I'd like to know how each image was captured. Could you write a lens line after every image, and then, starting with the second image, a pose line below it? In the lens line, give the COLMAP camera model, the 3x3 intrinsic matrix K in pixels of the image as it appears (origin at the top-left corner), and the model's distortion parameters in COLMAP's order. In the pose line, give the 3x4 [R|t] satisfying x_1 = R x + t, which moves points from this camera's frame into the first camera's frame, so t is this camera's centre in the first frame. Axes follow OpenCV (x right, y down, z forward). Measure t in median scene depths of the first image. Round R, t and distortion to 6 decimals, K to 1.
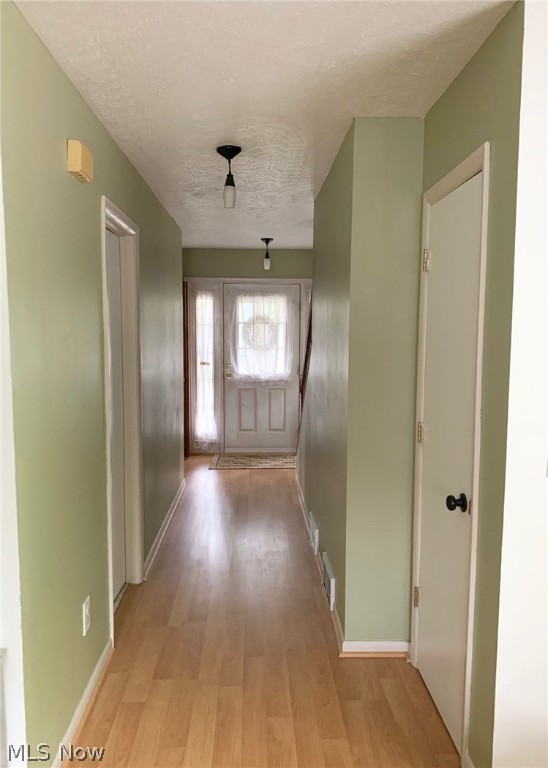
lens RADIAL K [[614.9, 0, 274.0], [0, 614.9, 384.0], [0, 0, 1]] dist [0.000850, -0.002131]
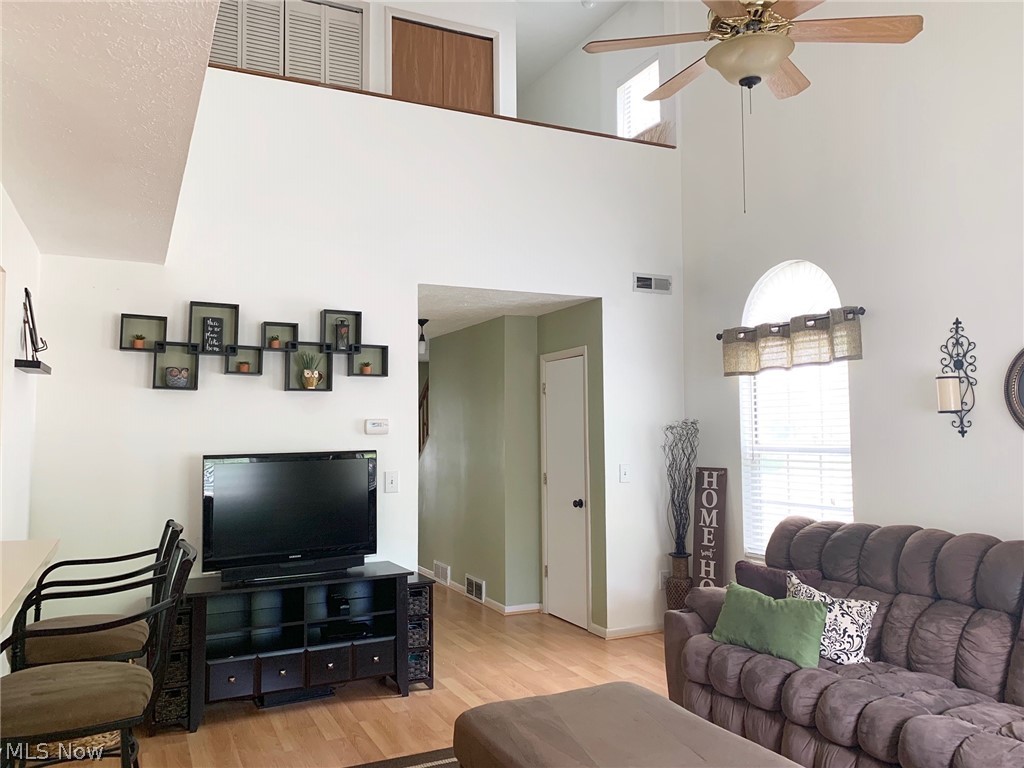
lens RADIAL K [[782.9, 0, 512.0], [0, 782.9, 384.0], [0, 0, 1]] dist [0.024334, -0.002729]
pose [[0.913128, 0.010693, 0.407534, -1.035916], [0.049770, 0.989254, -0.137472, 0.140834], [-0.404624, 0.145813, 0.902783, -1.446571]]
